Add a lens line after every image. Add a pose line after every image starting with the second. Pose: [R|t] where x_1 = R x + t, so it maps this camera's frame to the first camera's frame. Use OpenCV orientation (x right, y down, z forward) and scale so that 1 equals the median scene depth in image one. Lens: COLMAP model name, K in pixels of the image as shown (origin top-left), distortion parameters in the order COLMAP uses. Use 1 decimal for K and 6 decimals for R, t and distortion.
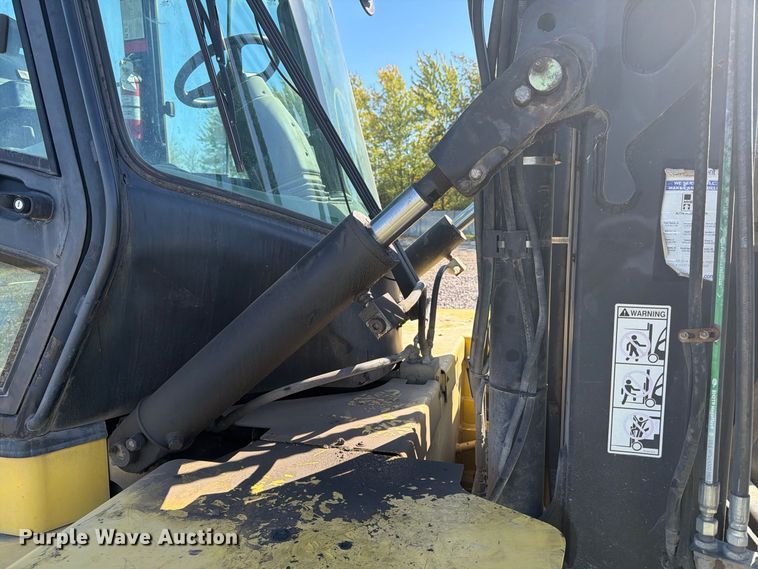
lens RADIAL K [[539.6, 0, 381.0], [0, 539.6, 289.5], [0, 0, 1]] dist [0.097017, -0.137958]
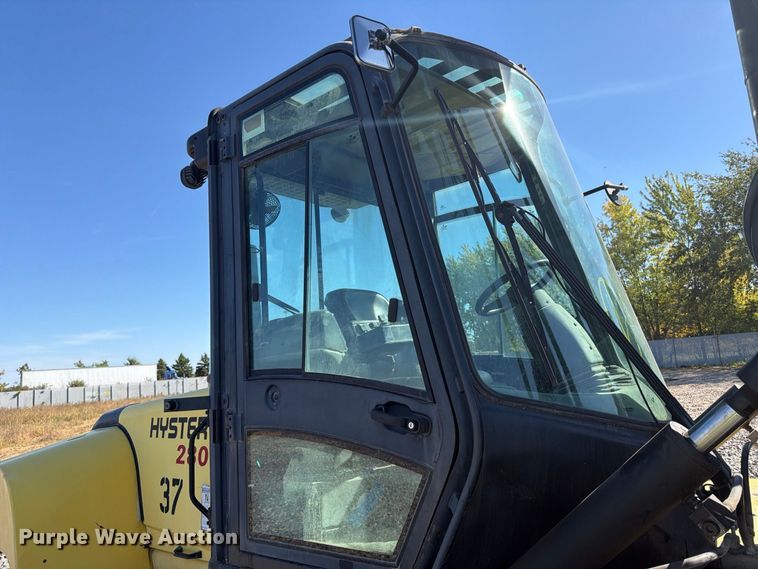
lens RADIAL K [[544.8, 0, 380.8], [0, 544.8, 289.0], [0, 0, 1]] dist [0.006493, 0.000215]
pose [[0.911328, -0.126196, -0.391862, -0.072798], [0.021623, 0.965217, -0.260554, -0.077219], [0.411112, 0.228977, 0.882358, -0.231357]]
